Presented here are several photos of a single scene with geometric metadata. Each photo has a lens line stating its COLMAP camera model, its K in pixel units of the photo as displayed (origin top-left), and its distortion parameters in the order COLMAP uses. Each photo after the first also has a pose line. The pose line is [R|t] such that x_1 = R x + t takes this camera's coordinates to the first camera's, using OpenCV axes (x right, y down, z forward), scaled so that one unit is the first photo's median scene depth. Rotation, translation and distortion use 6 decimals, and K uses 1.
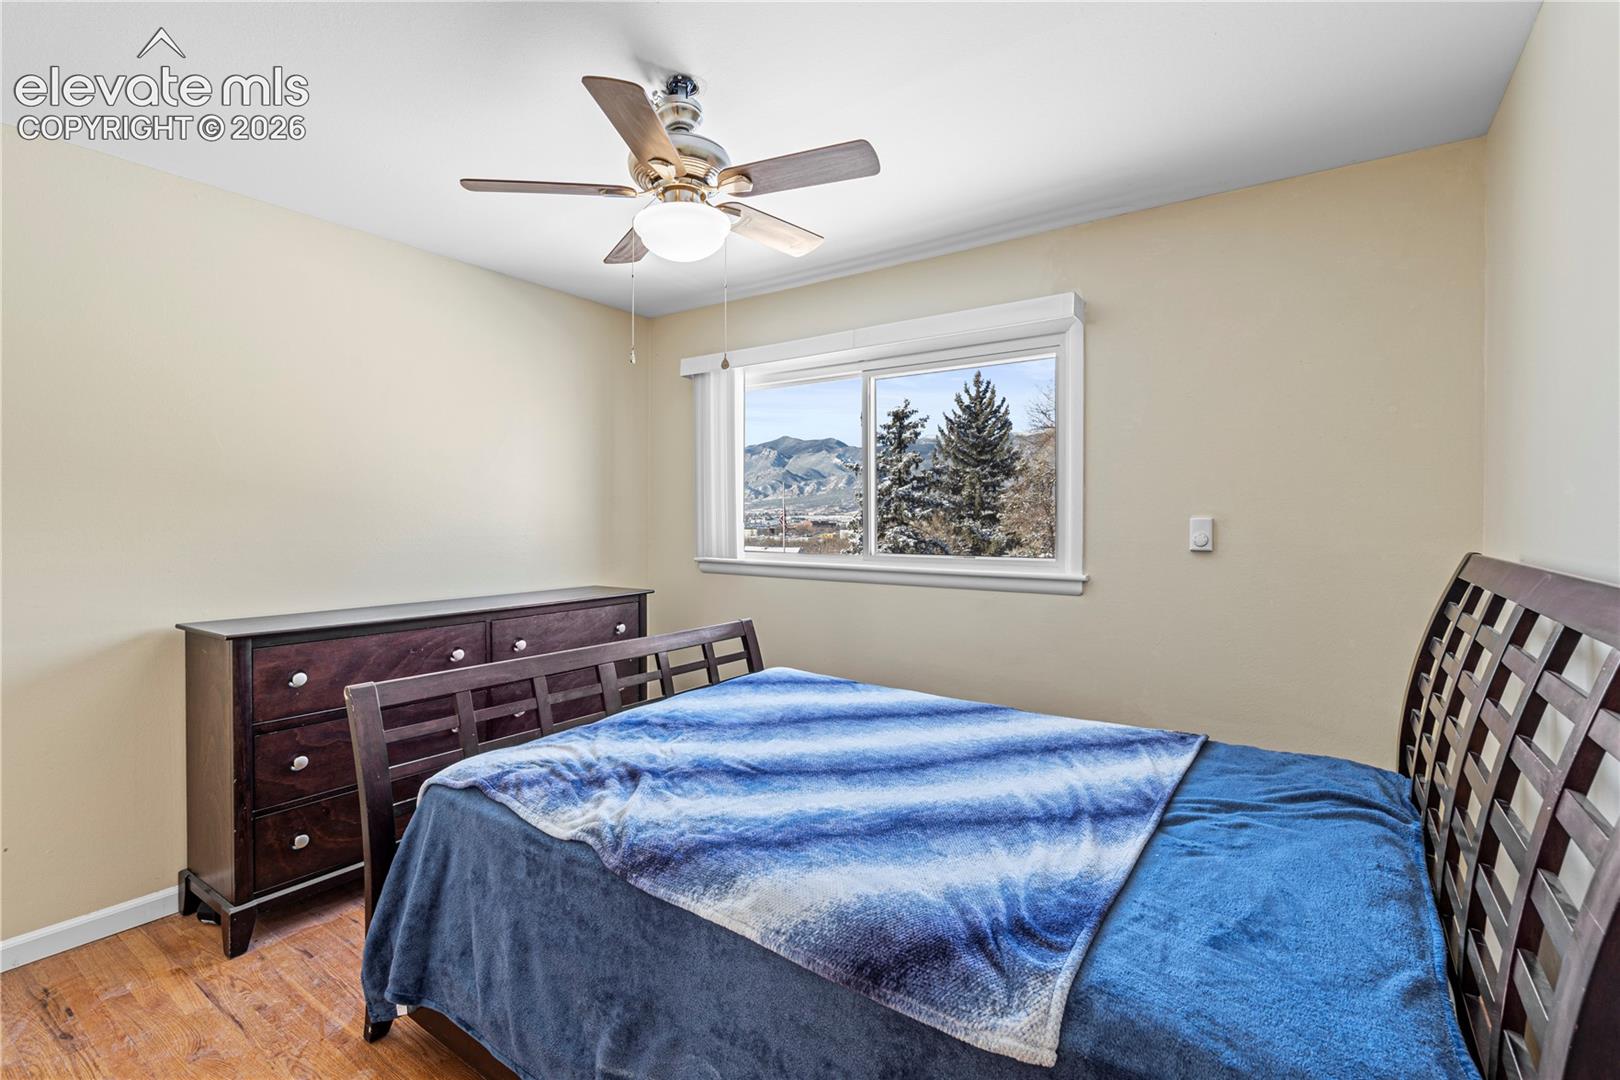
lens RADIAL K [[738.0, 0, 807.8], [0, 738.0, 525.7], [0, 0, 1]] dist [0.000085, -0.000030]
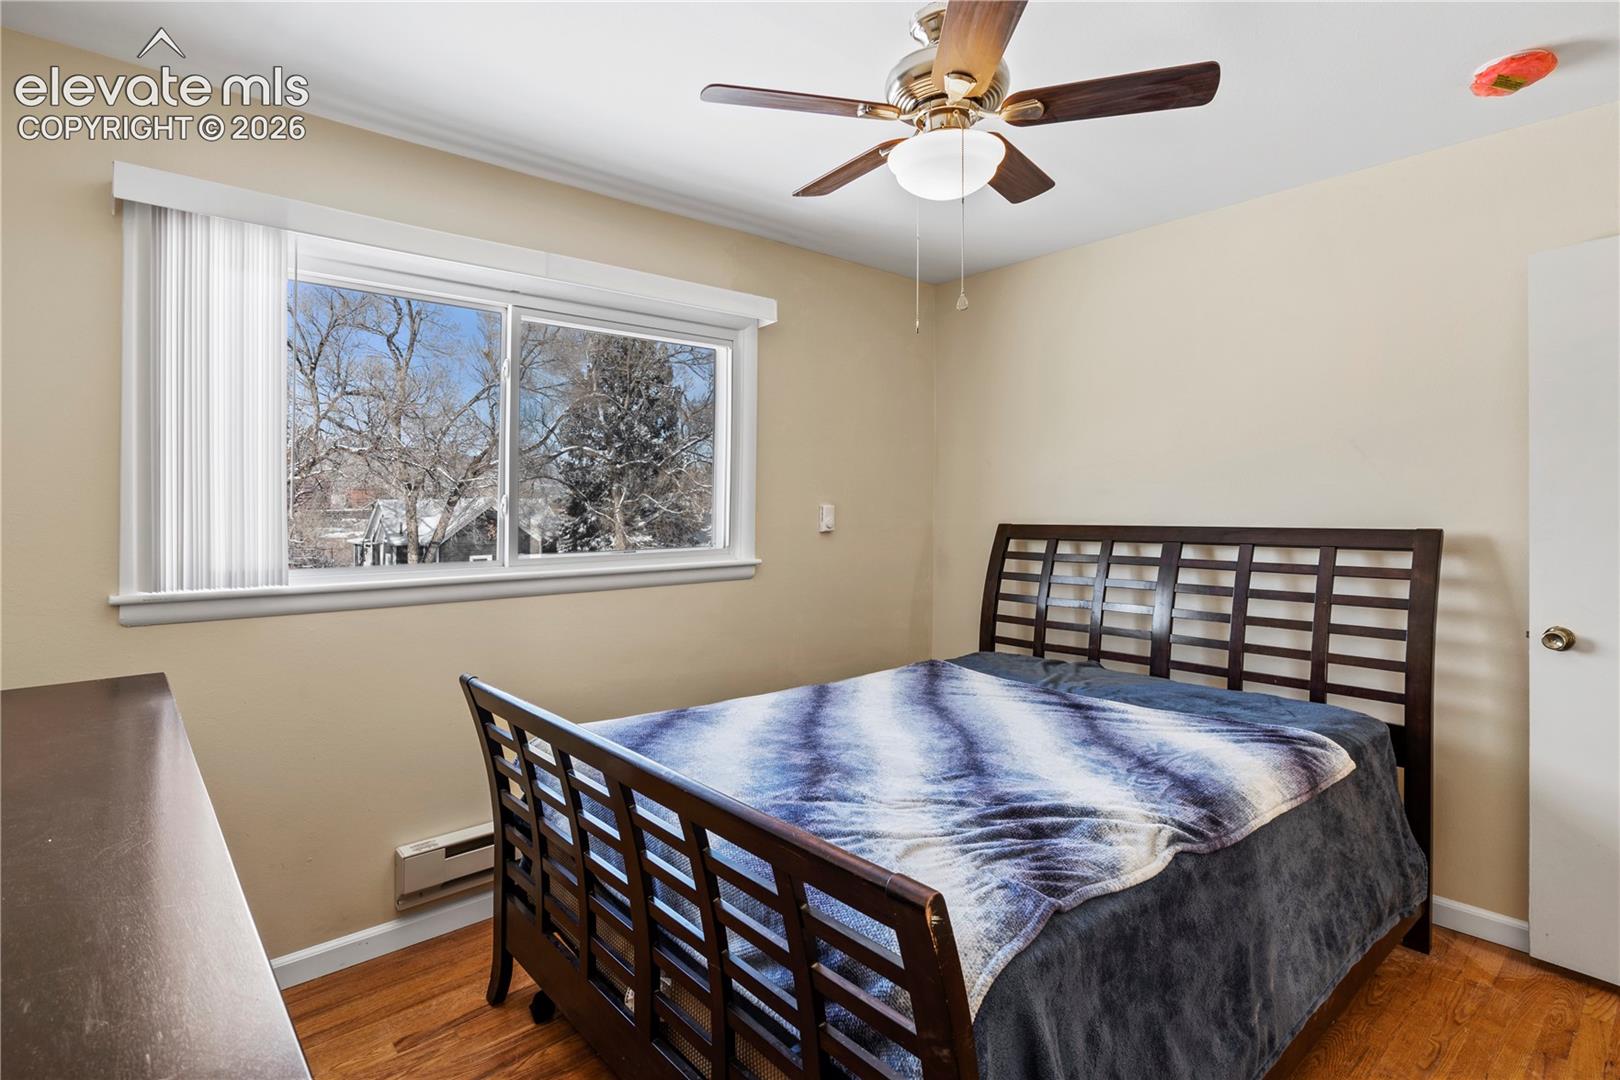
lens RADIAL K [[790.2, 0, 810.1], [0, 790.2, 509.3], [0, 0, 1]] dist [-0.001942, 0.000250]
pose [[0.234784, -0.005065, 0.972034, -0.803419], [0.014005, 0.999900, 0.001827, -0.007601], [-0.971947, 0.013185, 0.234831, 0.708175]]
